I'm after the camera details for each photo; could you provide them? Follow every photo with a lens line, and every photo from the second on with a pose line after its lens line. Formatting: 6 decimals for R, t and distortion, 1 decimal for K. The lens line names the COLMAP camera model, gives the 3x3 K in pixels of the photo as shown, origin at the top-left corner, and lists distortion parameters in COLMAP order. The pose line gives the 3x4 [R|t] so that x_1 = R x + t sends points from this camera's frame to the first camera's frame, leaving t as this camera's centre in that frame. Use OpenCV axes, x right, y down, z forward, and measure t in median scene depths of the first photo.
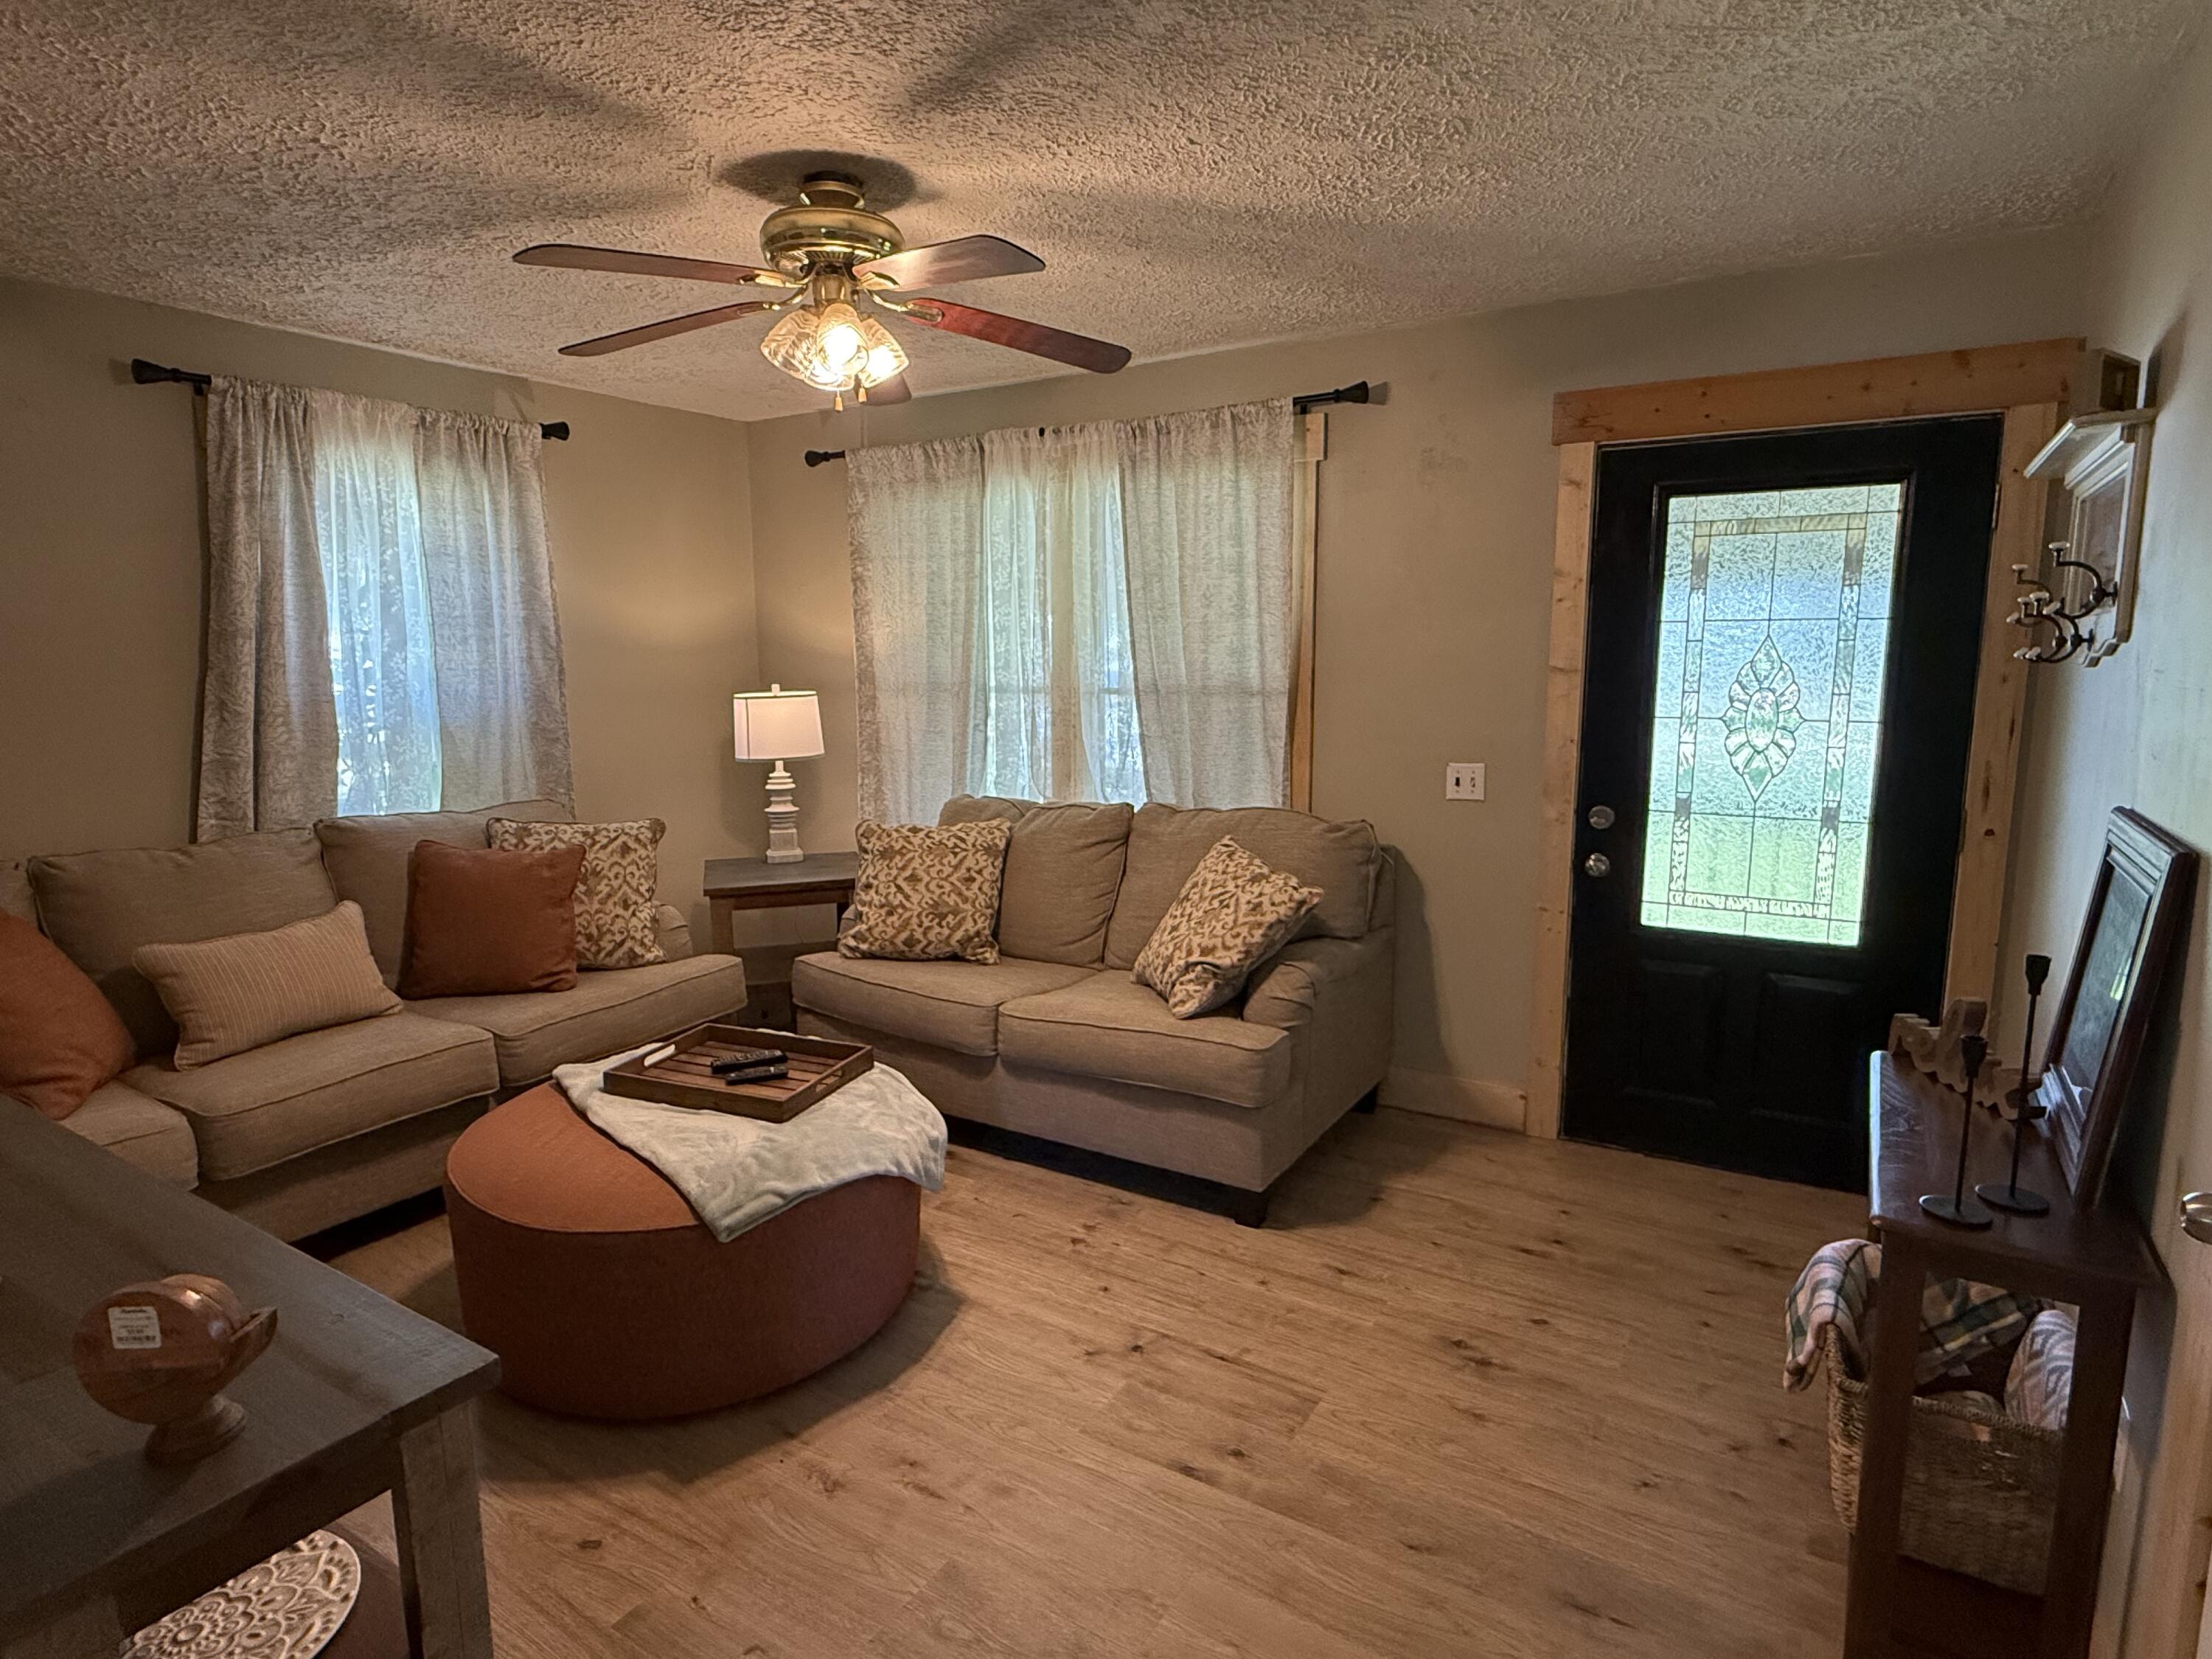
lens RADIAL K [[1197.5, 0, 1111.6], [0, 1197.5, 837.1], [0, 0, 1]] dist [0.000947, -0.001089]
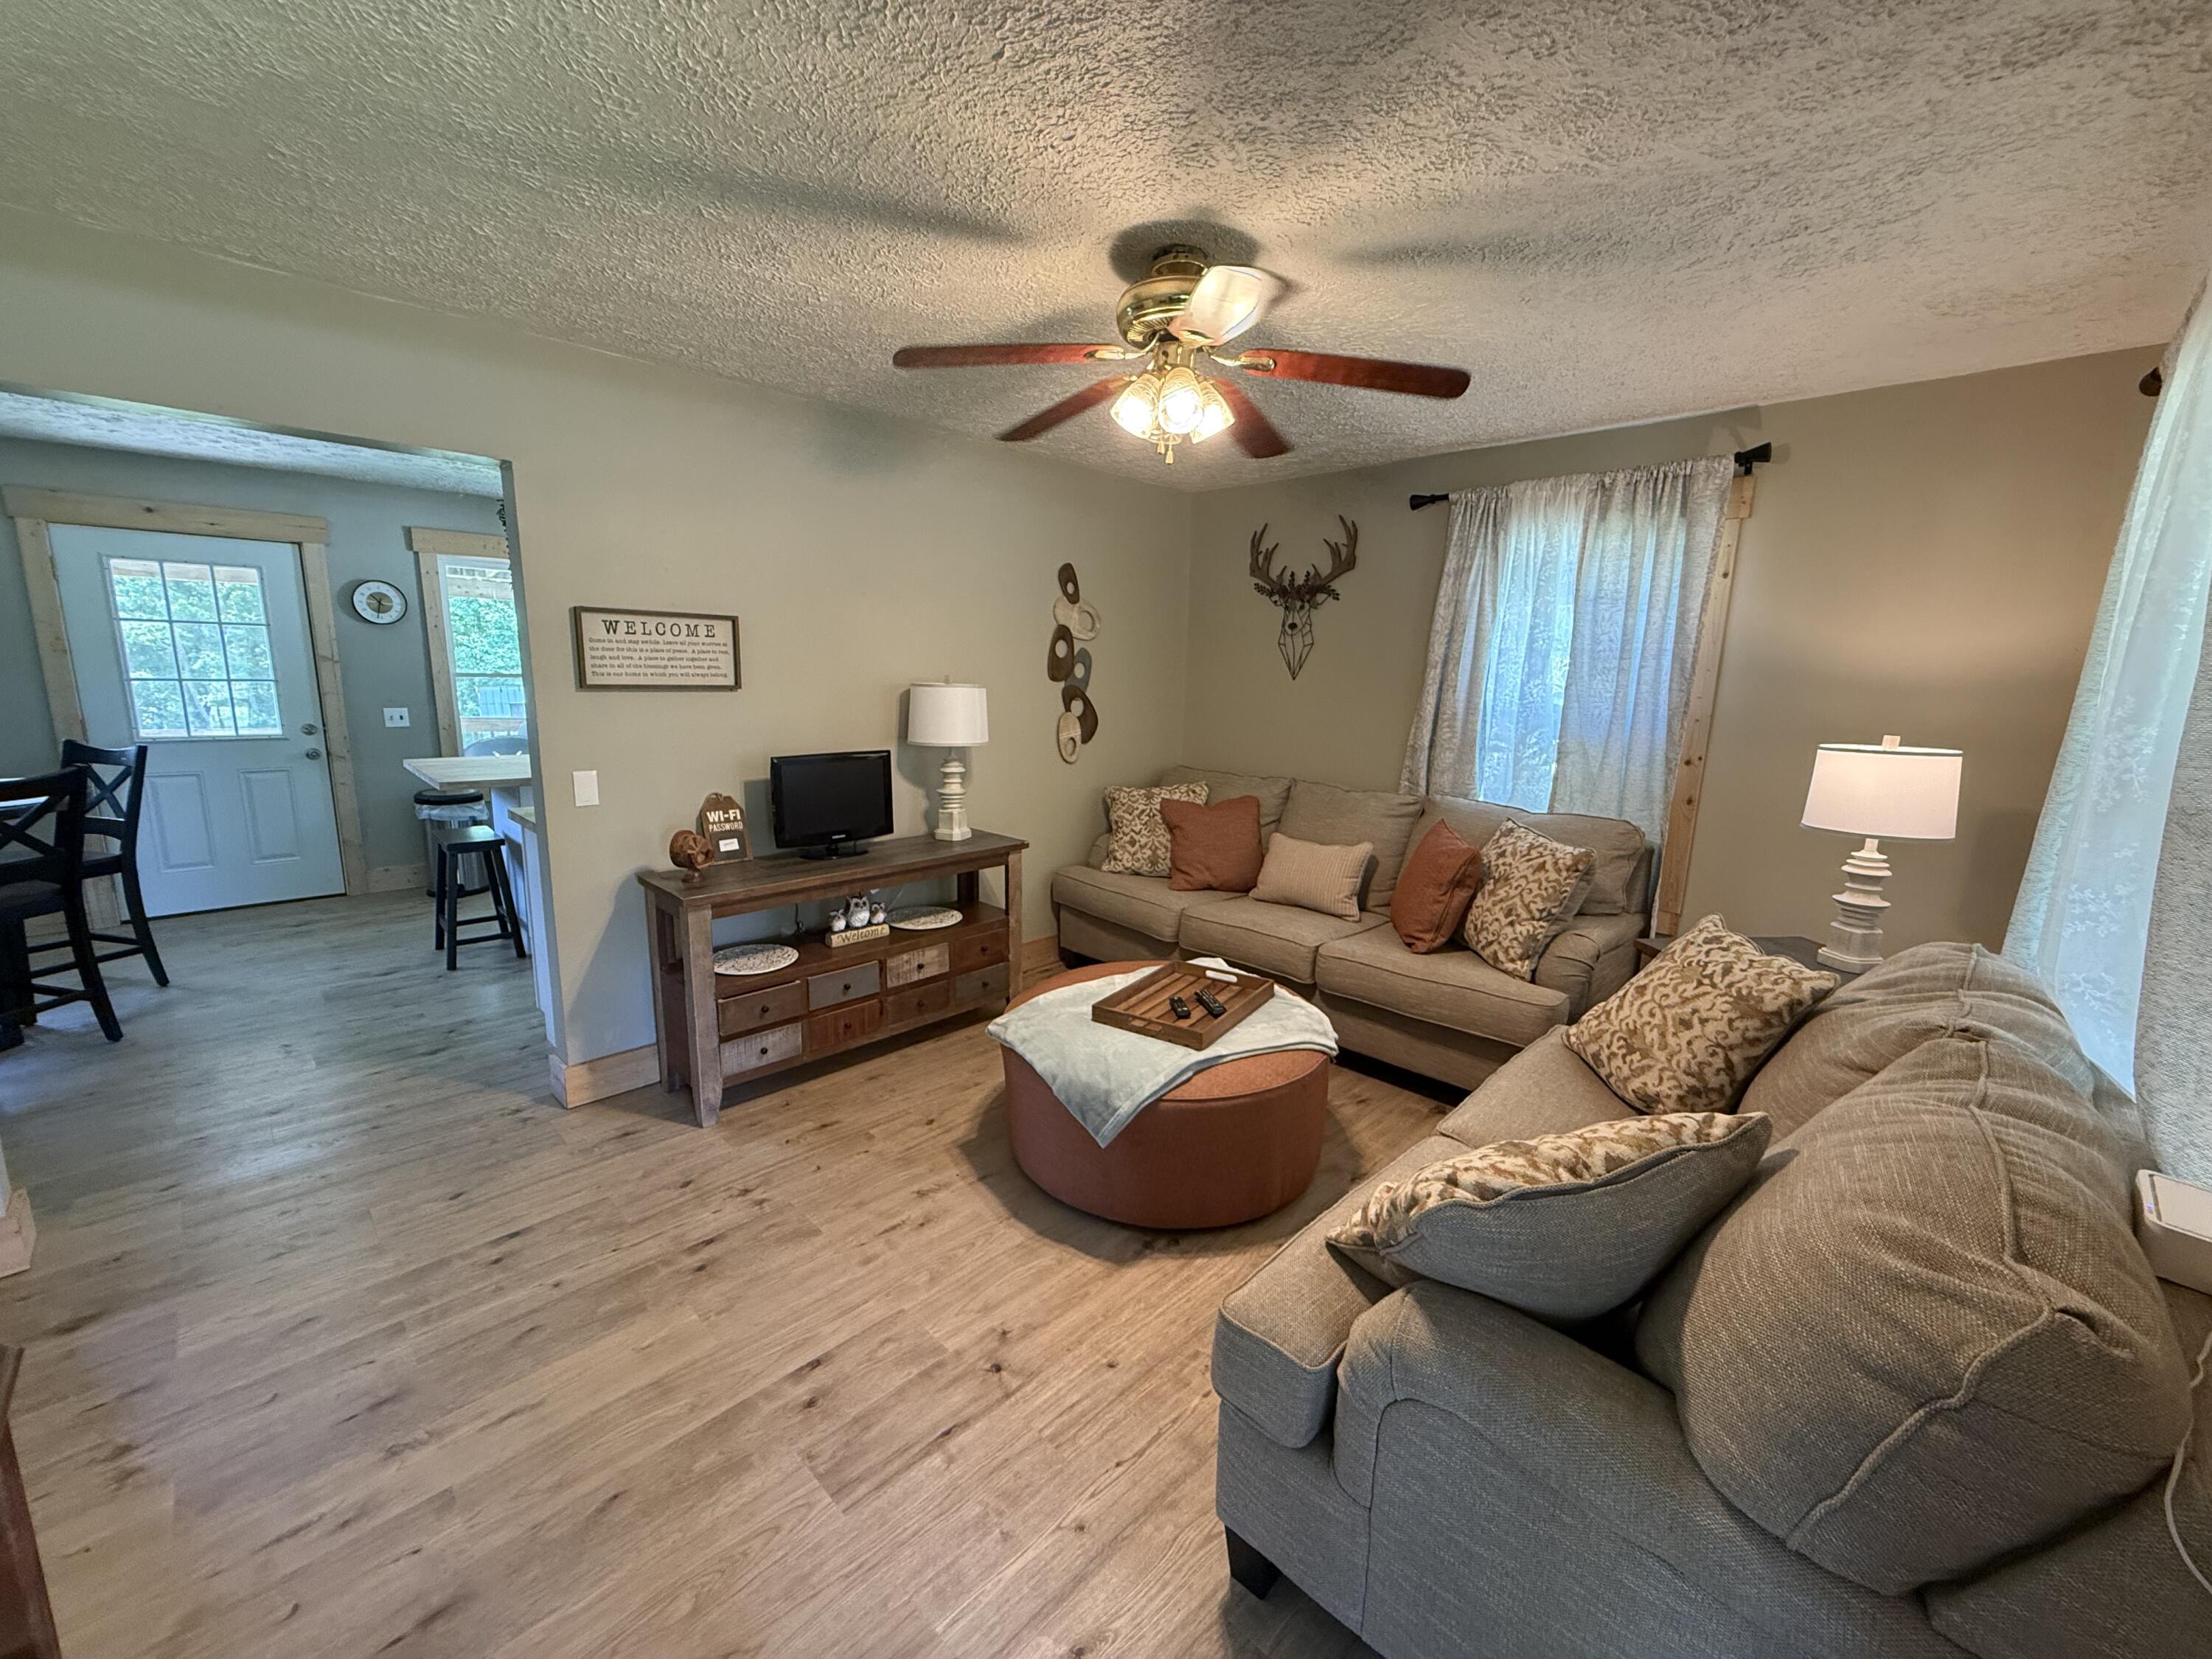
lens RADIAL K [[884.8, 0, 1095.4], [0, 884.8, 827.7], [0, 0, 1]] dist [0.000417, 0.000552]
pose [[-0.228086, 0.174998, -0.957785, 0.547397], [-0.174320, 0.960480, 0.217003, -0.159303], [0.957909, 0.216456, -0.188566, 0.968053]]
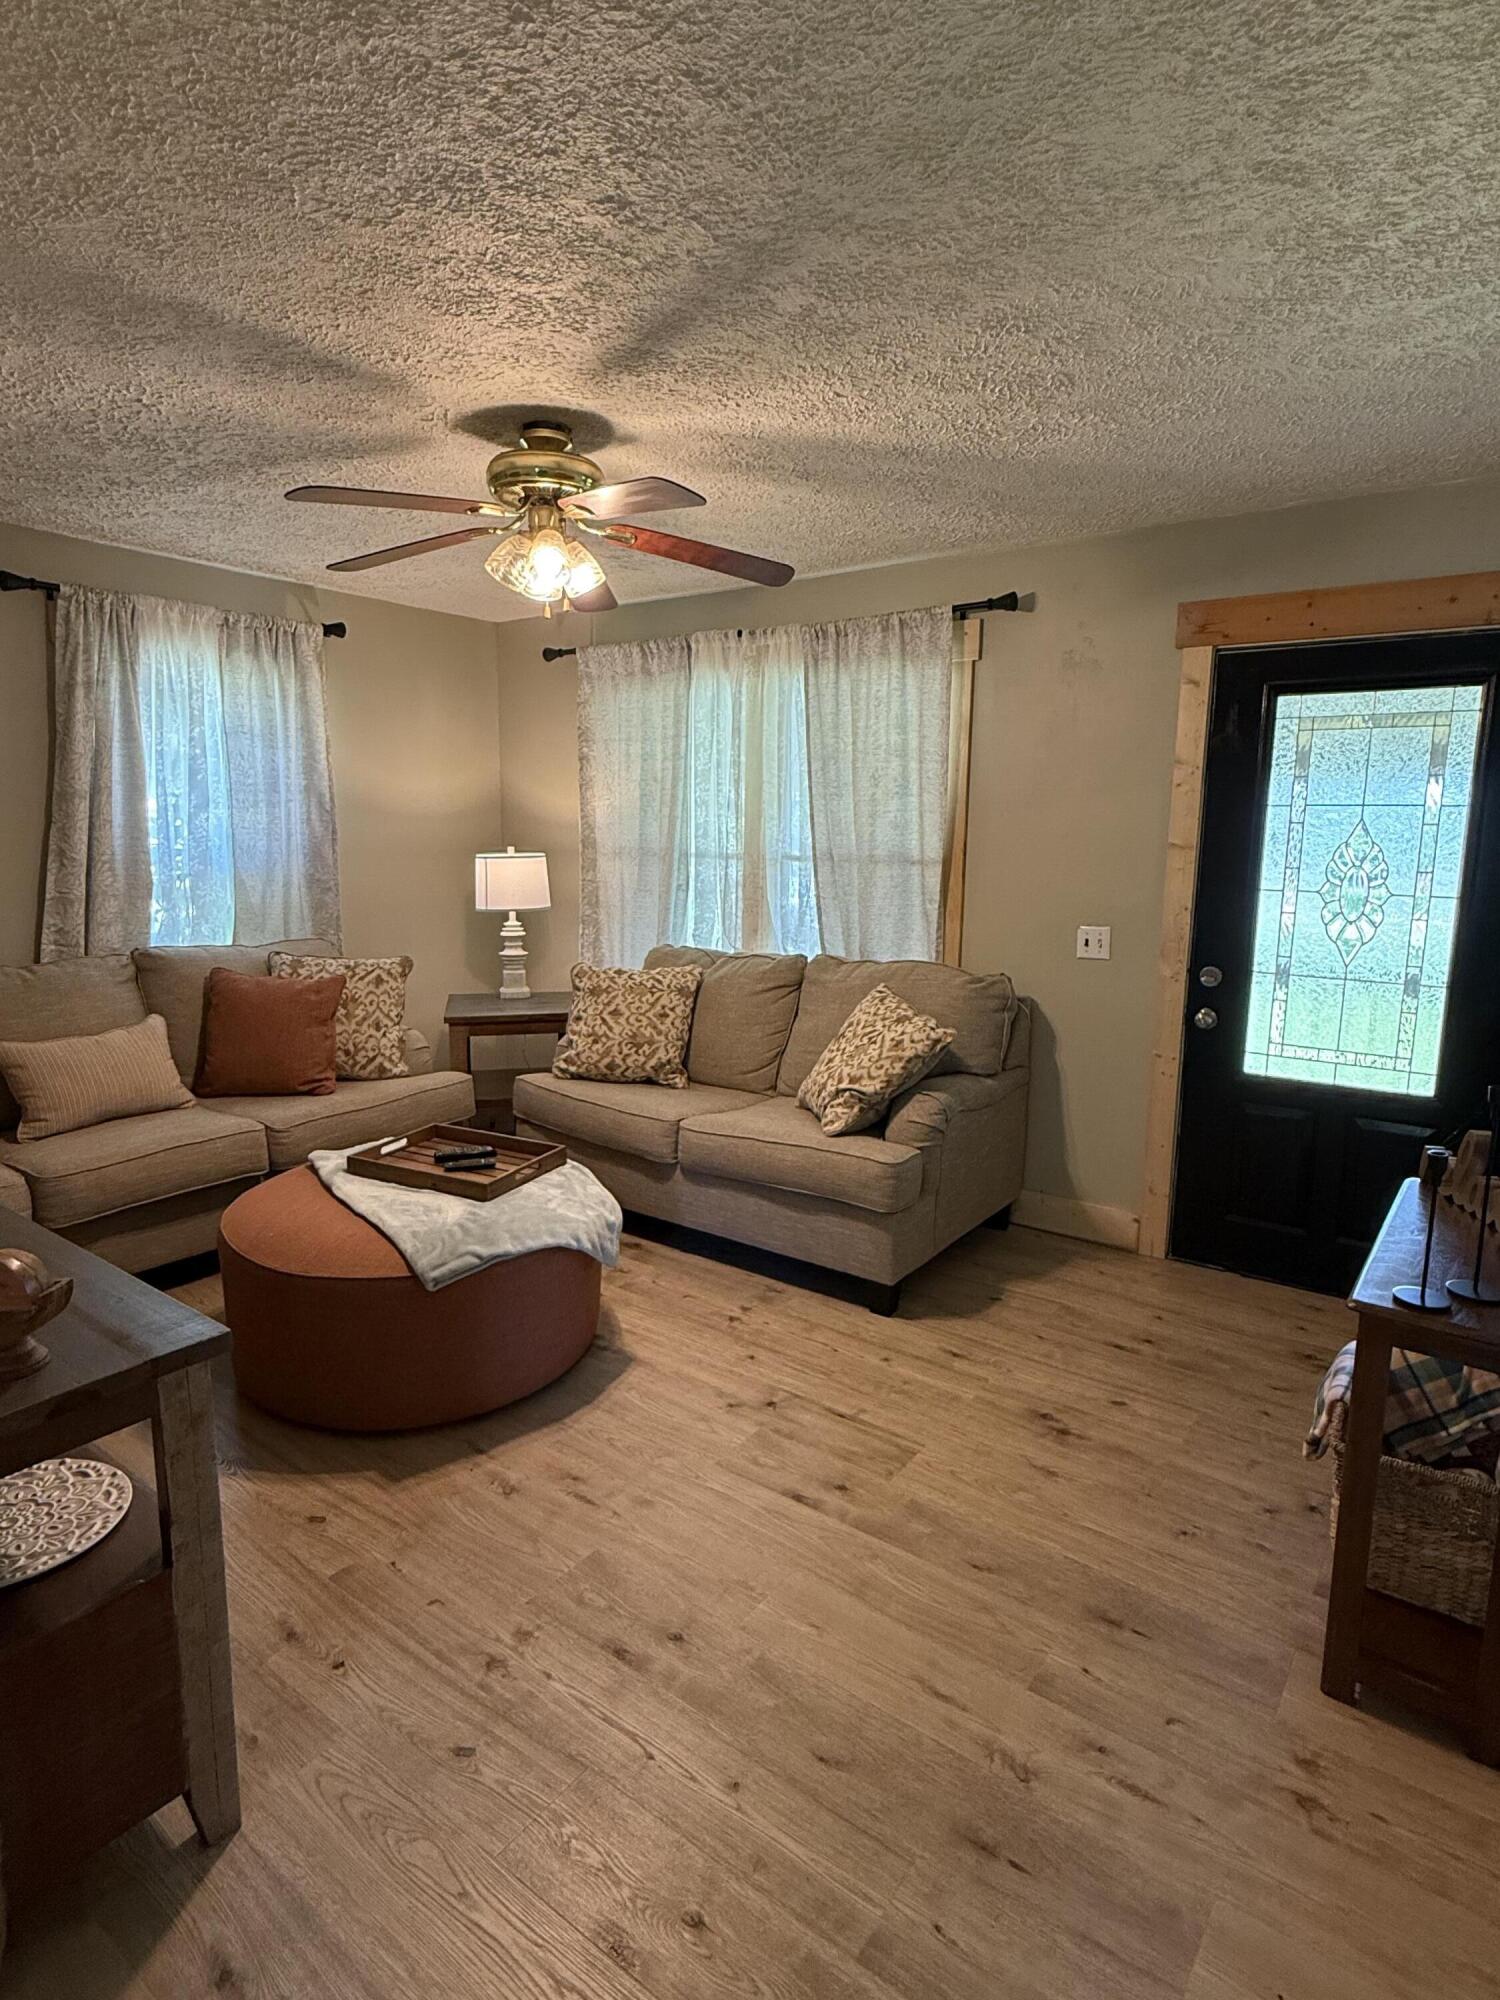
lens RADIAL K [[1082.7, 0, 754.2], [0, 1082.7, 1004.9], [0, 0, 1]] dist [0.000947, -0.001089]
pose [[0.996822, 0.031267, -0.073269, 0.061317], [-0.030693, 0.999489, 0.008943, 0.016515], [0.073511, -0.006665, 0.997272, -0.067491]]
